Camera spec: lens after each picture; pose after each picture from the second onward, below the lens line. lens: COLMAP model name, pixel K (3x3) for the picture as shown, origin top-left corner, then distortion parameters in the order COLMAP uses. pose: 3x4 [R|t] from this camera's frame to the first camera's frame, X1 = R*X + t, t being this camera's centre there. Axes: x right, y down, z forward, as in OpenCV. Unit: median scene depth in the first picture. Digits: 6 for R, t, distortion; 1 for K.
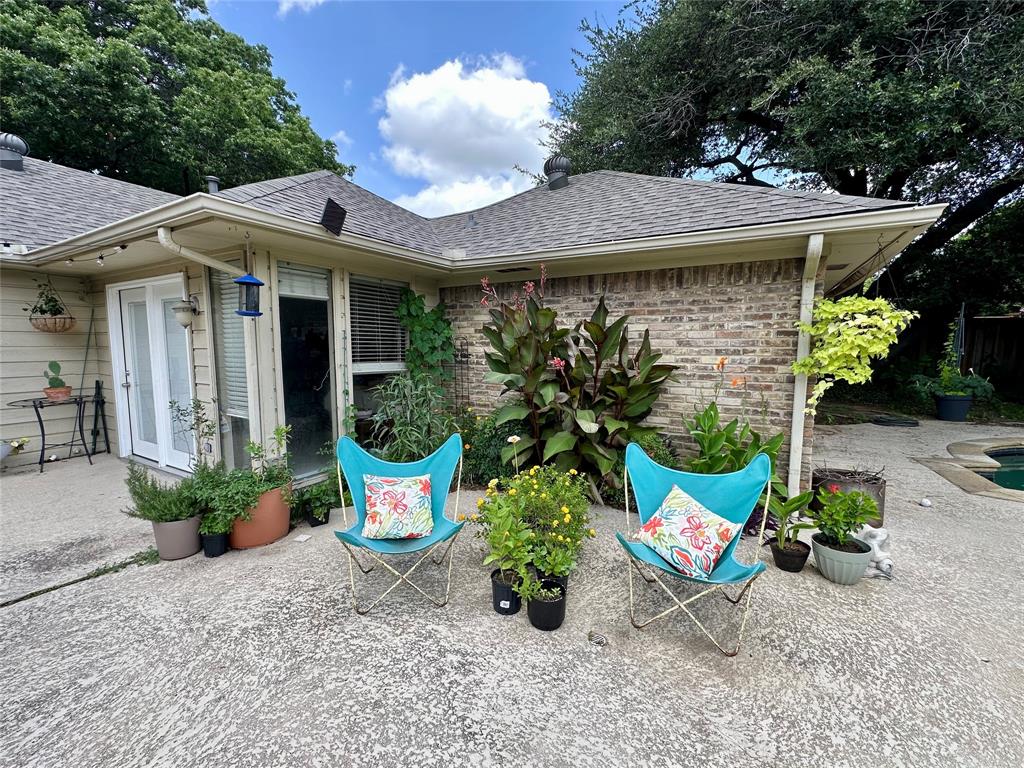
lens RADIAL K [[419.2, 0, 523.7], [0, 419.2, 385.0], [0, 0, 1]] dist [-0.001890, 0.000021]
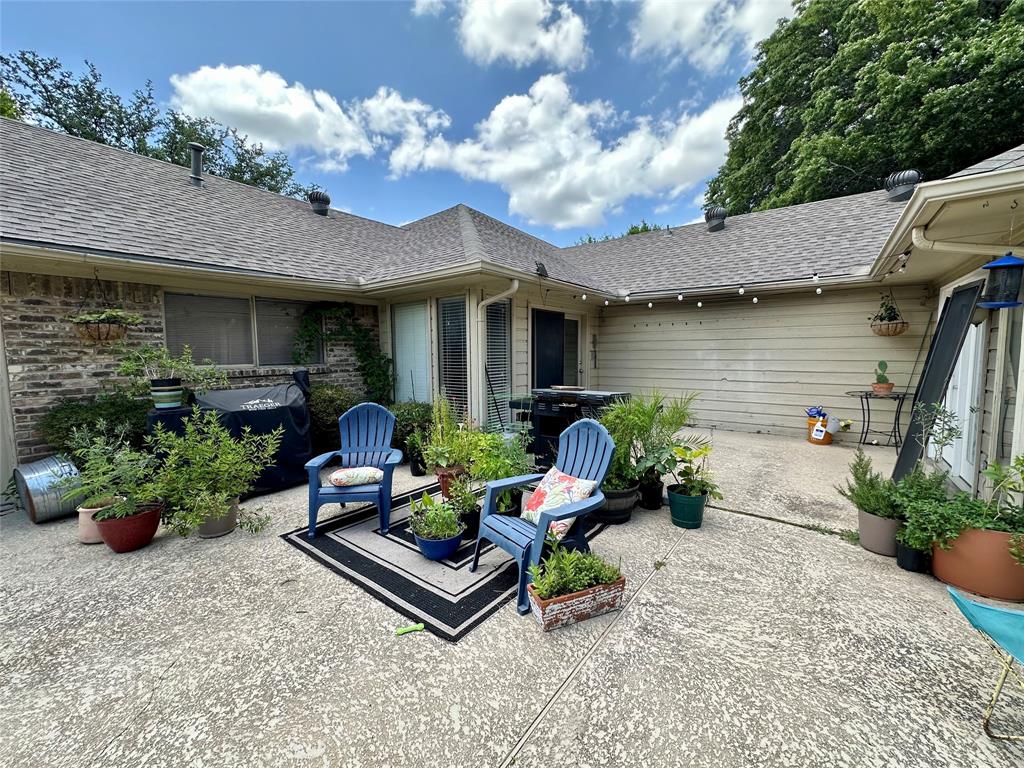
lens RADIAL K [[419.2, 0, 523.7], [0, 419.2, 385.0], [0, 0, 1]] dist [-0.001890, 0.000021]
pose [[-0.105561, 0.083846, -0.990872, 0.287785], [-0.091417, 0.991401, 0.093630, -0.013501], [0.990202, 0.100466, -0.096988, 0.226331]]
